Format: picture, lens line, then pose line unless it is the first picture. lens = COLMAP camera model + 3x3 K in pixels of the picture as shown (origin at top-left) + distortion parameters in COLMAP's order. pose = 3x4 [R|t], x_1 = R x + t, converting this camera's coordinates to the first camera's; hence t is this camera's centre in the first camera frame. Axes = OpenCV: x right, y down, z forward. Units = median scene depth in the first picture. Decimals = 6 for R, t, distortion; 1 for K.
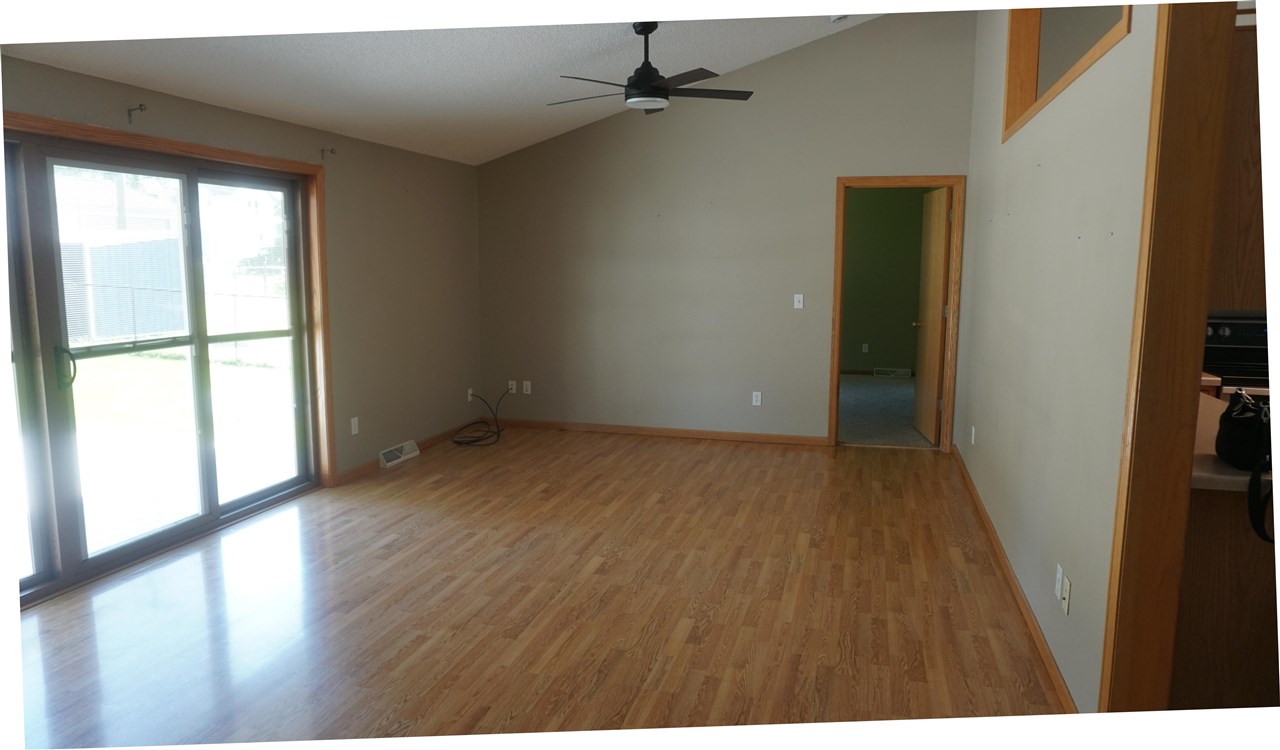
lens RADIAL K [[834.9, 0, 640.0], [0, 834.9, 375.0], [0, 0, 1]] dist [-0.068163, 0.034434]
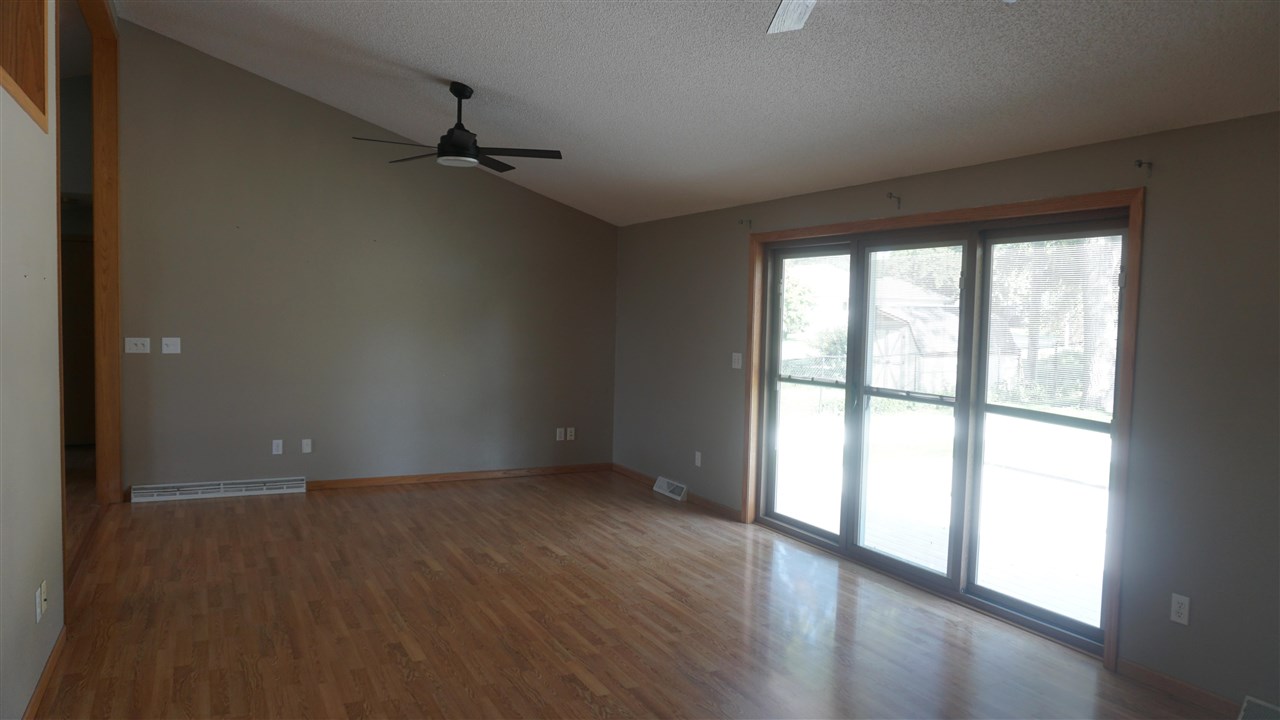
lens RADIAL K [[847.5, 0, 640.0], [0, 847.5, 360.0], [0, 0, 1]] dist [-0.062383, 0.037132]
pose [[-0.734757, 0.013895, -0.678188, 0.508690], [-0.119412, 0.981527, 0.149482, -0.233212], [0.667737, 0.190816, -0.719525, 1.706091]]
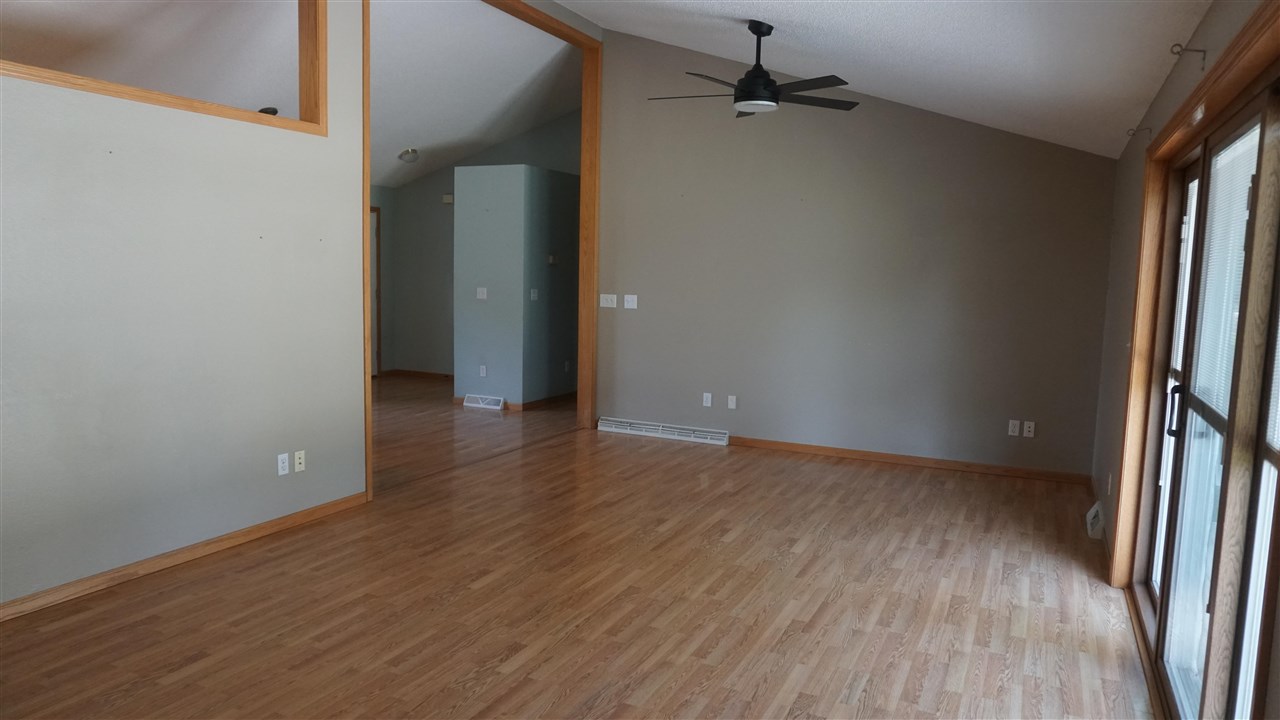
lens RADIAL K [[851.0, 0, 640.0], [0, 851.0, 360.0], [0, 0, 1]] dist [-0.033245, 0.000193]
pose [[-0.983542, -0.047384, 0.174356, -0.312304], [-0.004487, 0.971107, 0.238601, -0.242484], [-0.180624, 0.233892, -0.955337, 1.802099]]
